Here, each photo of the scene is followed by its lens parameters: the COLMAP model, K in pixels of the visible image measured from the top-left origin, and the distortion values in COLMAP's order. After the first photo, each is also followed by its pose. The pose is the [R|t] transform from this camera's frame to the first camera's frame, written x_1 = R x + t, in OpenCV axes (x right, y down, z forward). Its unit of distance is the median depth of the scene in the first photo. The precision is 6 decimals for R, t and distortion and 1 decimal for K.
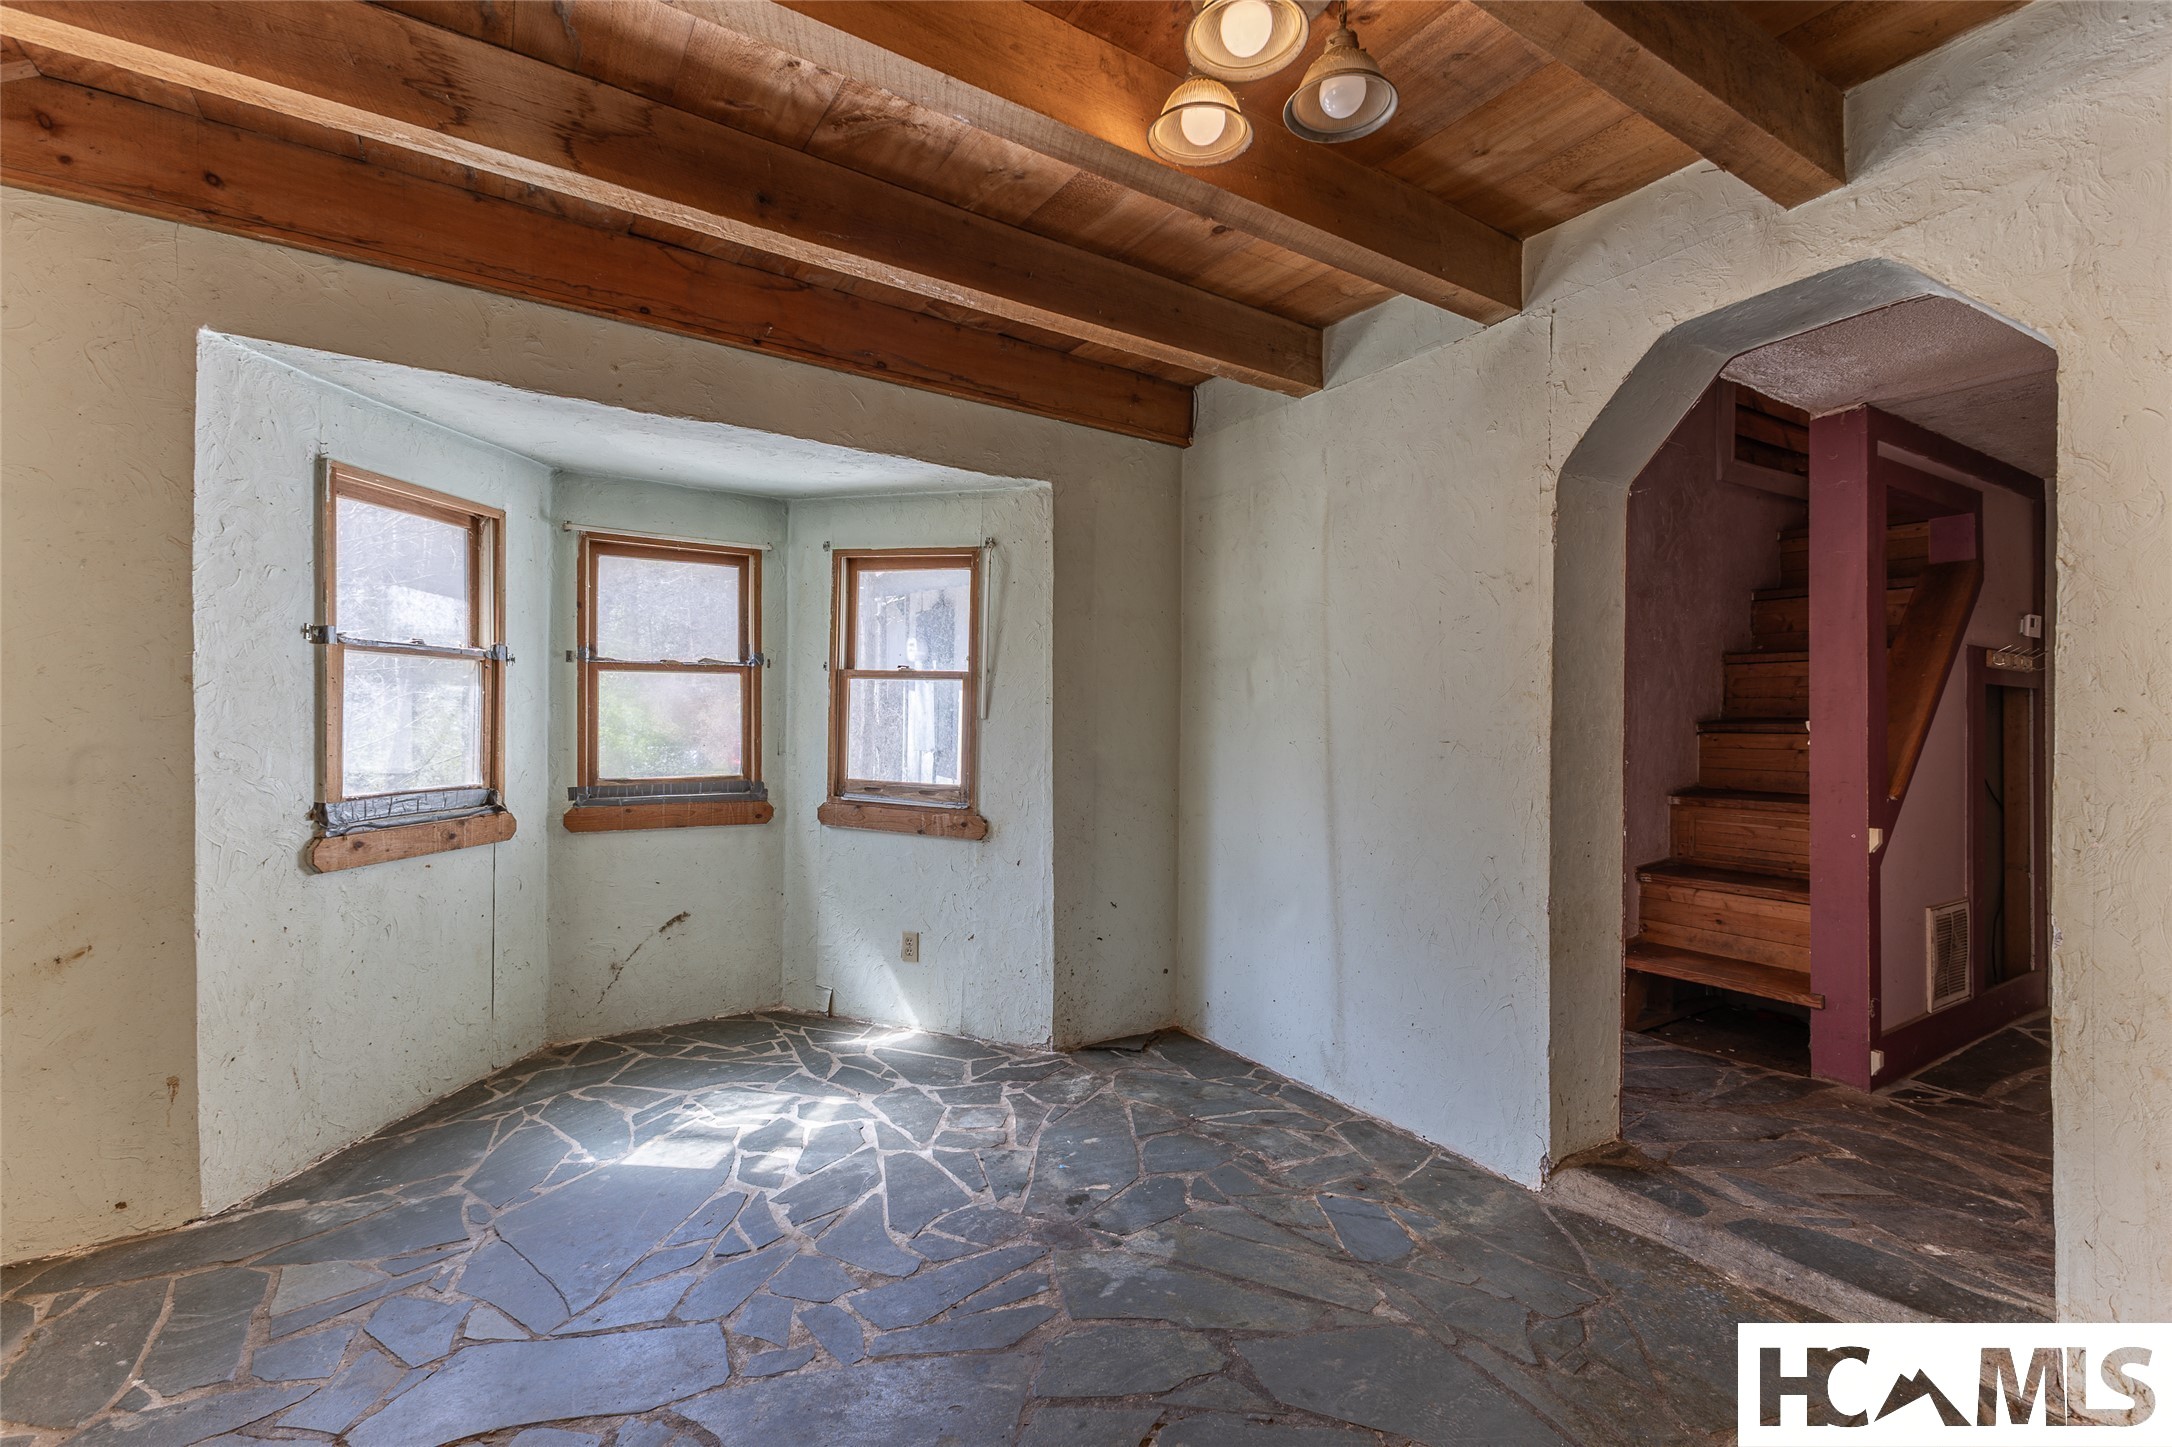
lens RADIAL K [[959.0, 0, 1088.1], [0, 959.0, 712.5], [0, 0, 1]] dist [0.002177, 0.000498]
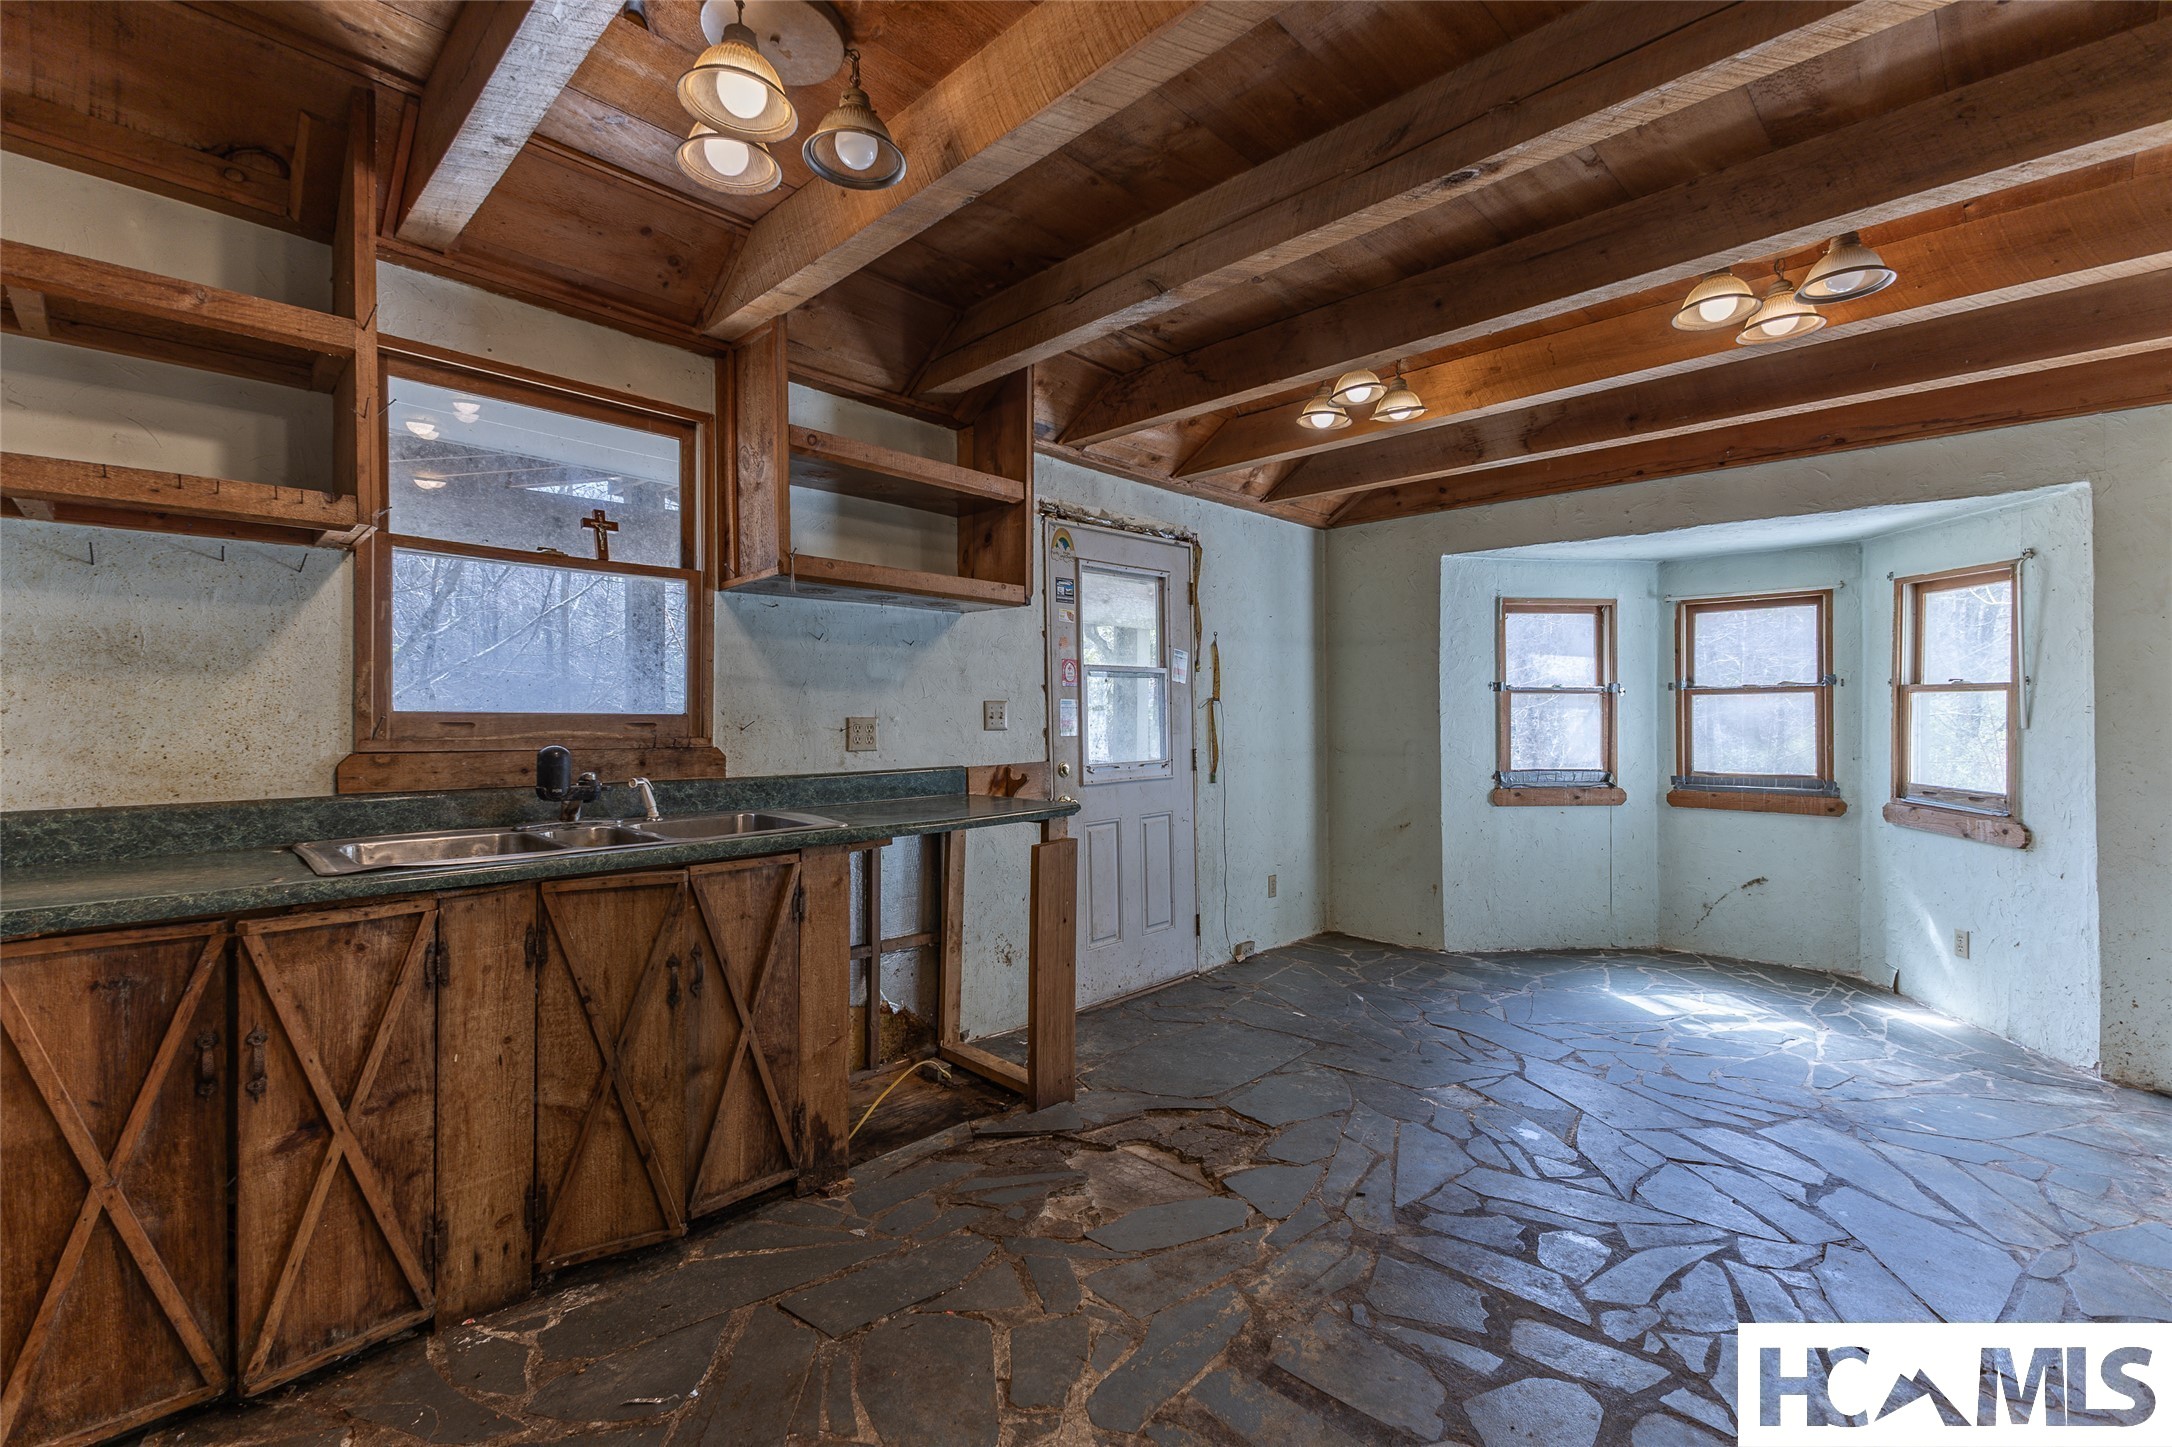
lens RADIAL K [[937.8, 0, 1086.0], [0, 937.8, 723.5], [0, 0, 1]] dist [0.001442, 0.000132]
pose [[0.208135, -0.007301, -0.978073, 0.667851], [0.005649, 0.999964, -0.006263, 0.001673], [0.978084, -0.004222, 0.208169, -0.174371]]
